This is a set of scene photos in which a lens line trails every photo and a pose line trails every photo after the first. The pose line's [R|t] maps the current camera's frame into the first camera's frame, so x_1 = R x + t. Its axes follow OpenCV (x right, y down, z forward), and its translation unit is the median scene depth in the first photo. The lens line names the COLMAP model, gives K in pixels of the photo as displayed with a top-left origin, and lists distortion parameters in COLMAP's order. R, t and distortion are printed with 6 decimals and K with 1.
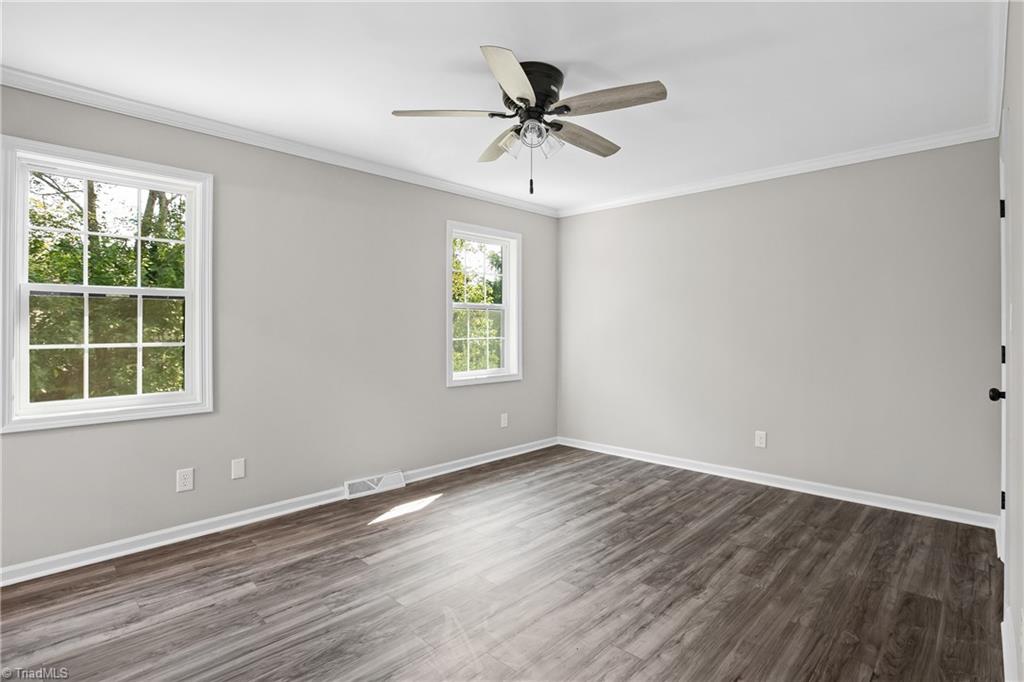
lens RADIAL K [[475.8, 0, 508.2], [0, 475.8, 344.4], [0, 0, 1]] dist [-0.055777, 0.021264]
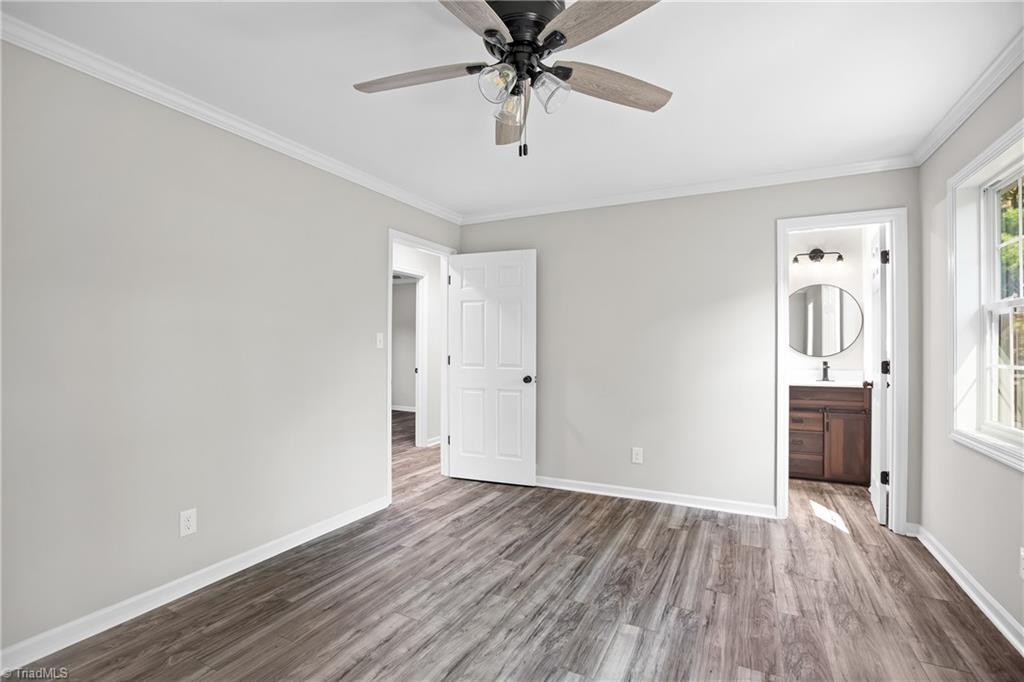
lens RADIAL K [[498.5, 0, 497.2], [0, 498.5, 337.0], [0, 0, 1]] dist [-0.054024, 0.030032]
pose [[-0.956324, -0.005442, -0.292259, 0.278303], [-0.008692, 0.999914, 0.009823, -0.046170], [0.292180, 0.011934, -0.956289, 1.545827]]
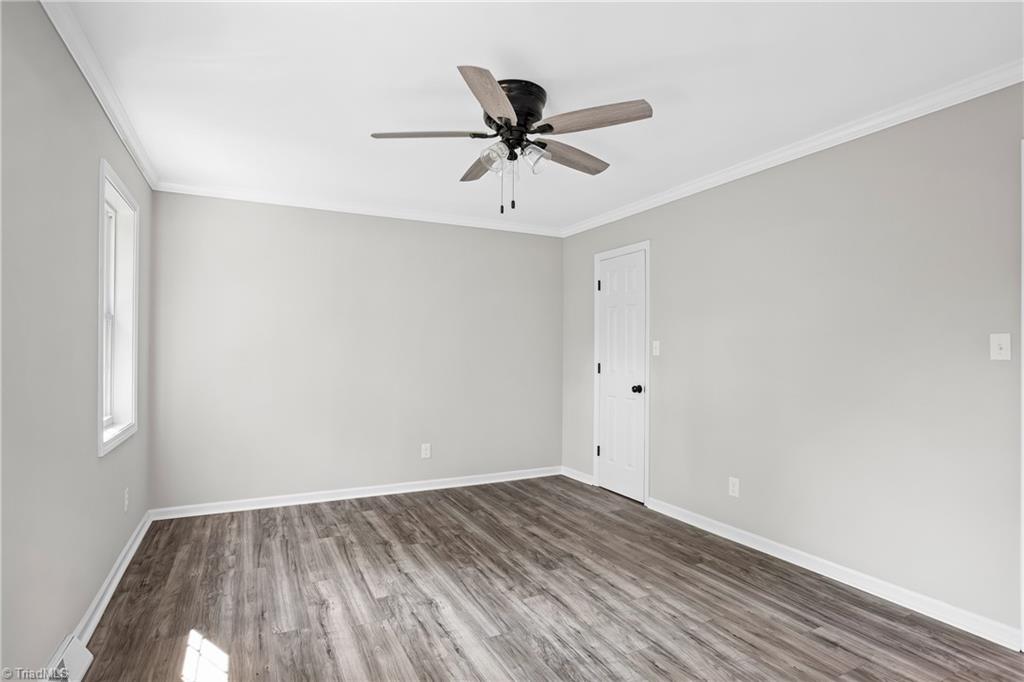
lens RADIAL K [[526.6, 0, 515.0], [0, 526.6, 349.6], [0, 0, 1]] dist [-0.049223, 0.027625]
pose [[0.331234, 0.011975, 0.943473, -0.867852], [0.018474, 0.999645, -0.019174, -0.015013], [-0.943368, 0.023781, 0.330895, 0.567703]]
